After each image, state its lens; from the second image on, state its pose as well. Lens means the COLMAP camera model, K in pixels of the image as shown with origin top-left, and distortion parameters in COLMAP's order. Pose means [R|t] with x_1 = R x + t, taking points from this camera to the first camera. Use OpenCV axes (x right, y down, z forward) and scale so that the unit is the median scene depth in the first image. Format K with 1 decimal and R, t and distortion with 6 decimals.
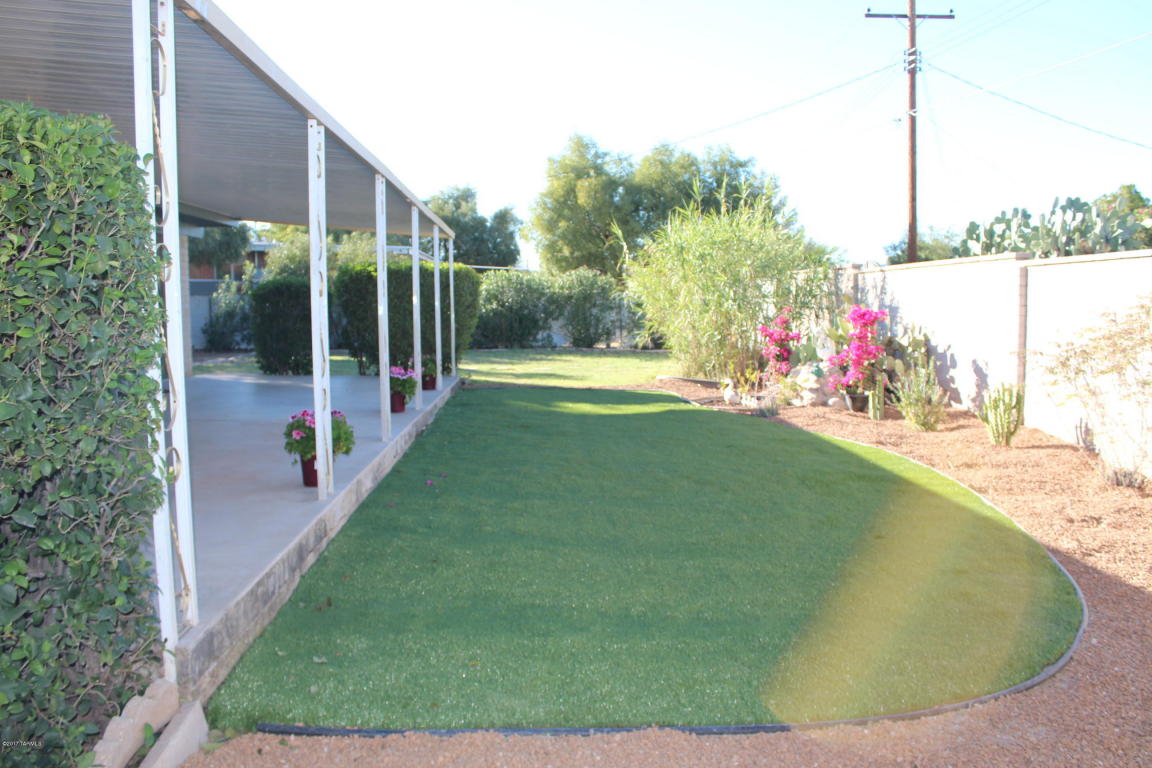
lens RADIAL K [[960.7, 0, 570.2], [0, 960.7, 375.6], [0, 0, 1]] dist [-0.152697, 0.135503]
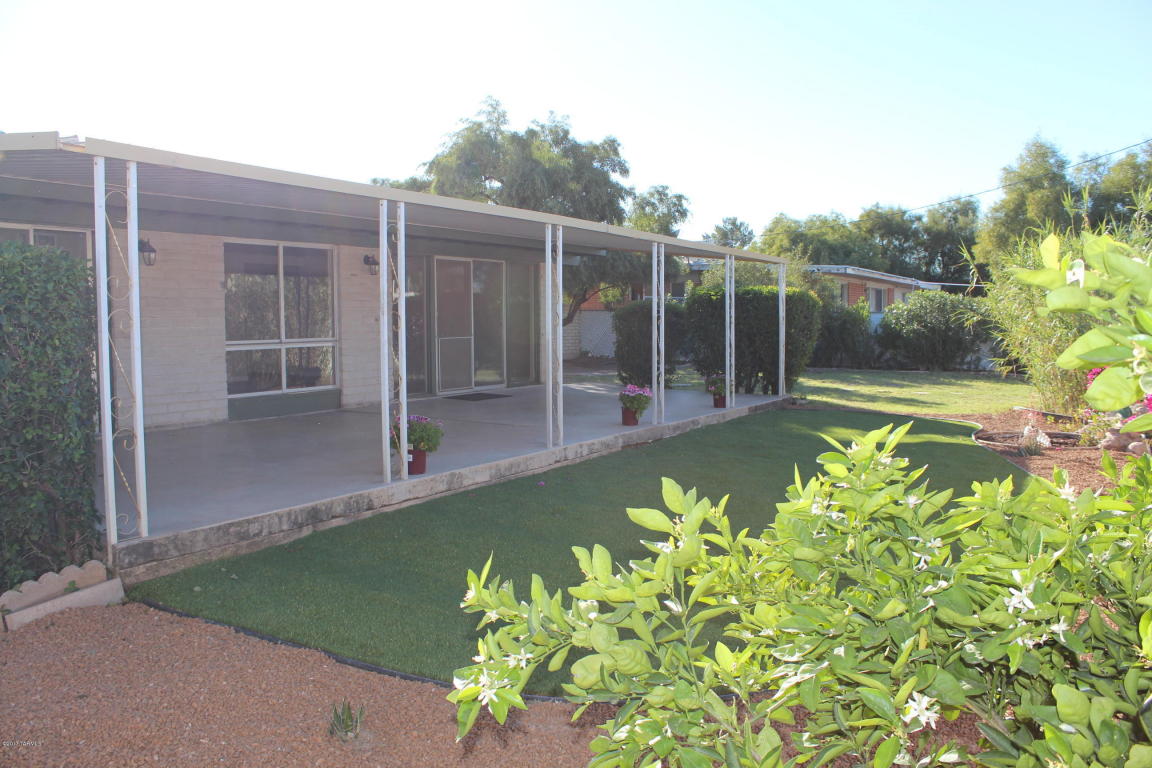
lens RADIAL K [[960.7, 0, 574.2], [0, 960.7, 388.2], [0, 0, 1]] dist [-0.152697, 0.135503]
pose [[0.842625, 0.047698, -0.536384, 0.241730], [-0.047103, 0.998780, 0.014822, -0.012418], [0.536436, 0.012775, 0.843844, 0.001378]]
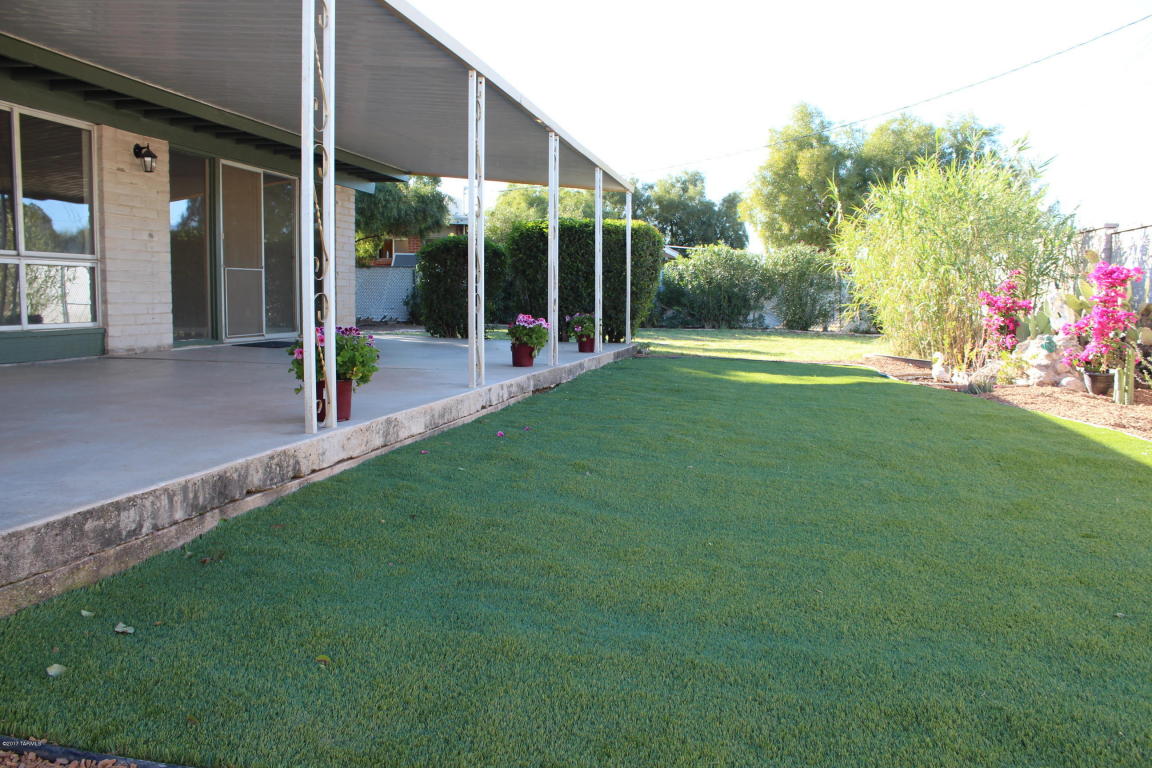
lens RADIAL K [[960.7, 0, 568.9], [0, 960.7, 379.5], [0, 0, 1]] dist [-0.152697, 0.135503]
pose [[0.968148, 0.036311, -0.247730, 0.049976], [-0.034326, 0.999335, 0.012330, 0.024808], [0.248013, -0.003433, 0.968751, 0.103149]]
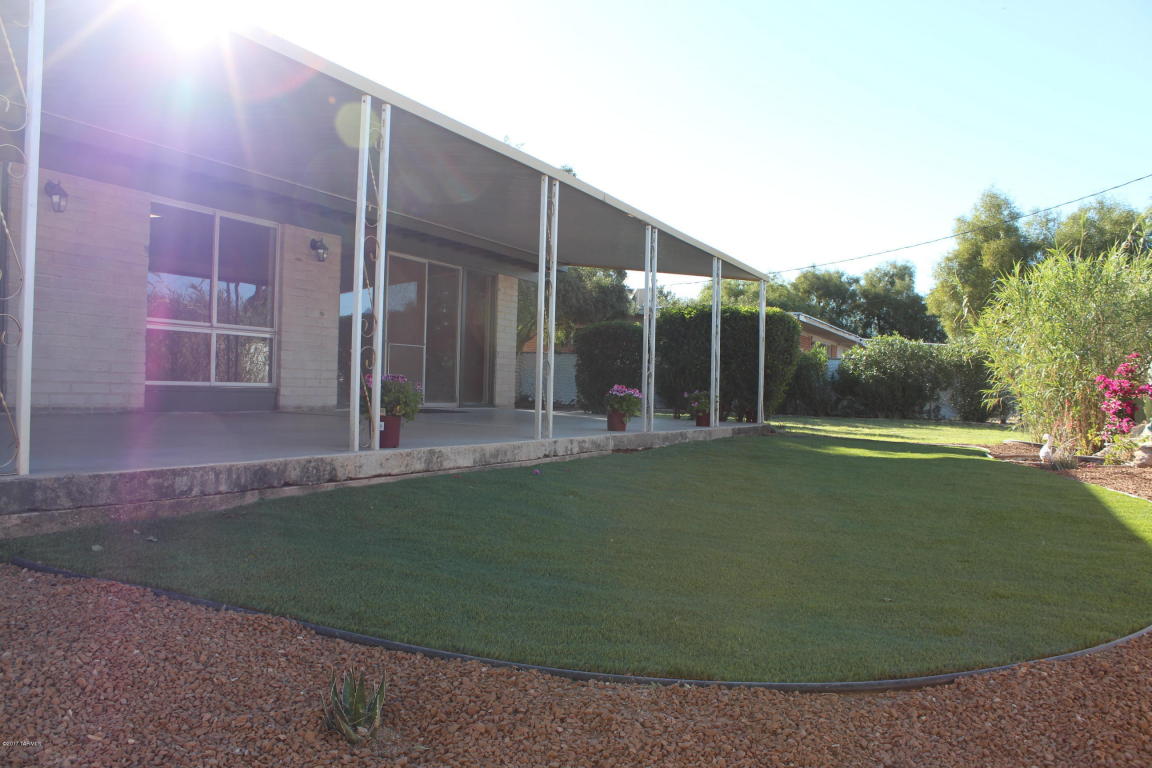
lens RADIAL K [[960.7, 0, 570.6], [0, 960.7, 392.4], [0, 0, 1]] dist [-0.152697, 0.135503]
pose [[0.882259, 0.034559, -0.469494, 0.156792], [-0.070949, 0.995672, -0.060036, 0.040210], [0.465387, 0.086278, 0.880892, 0.064960]]
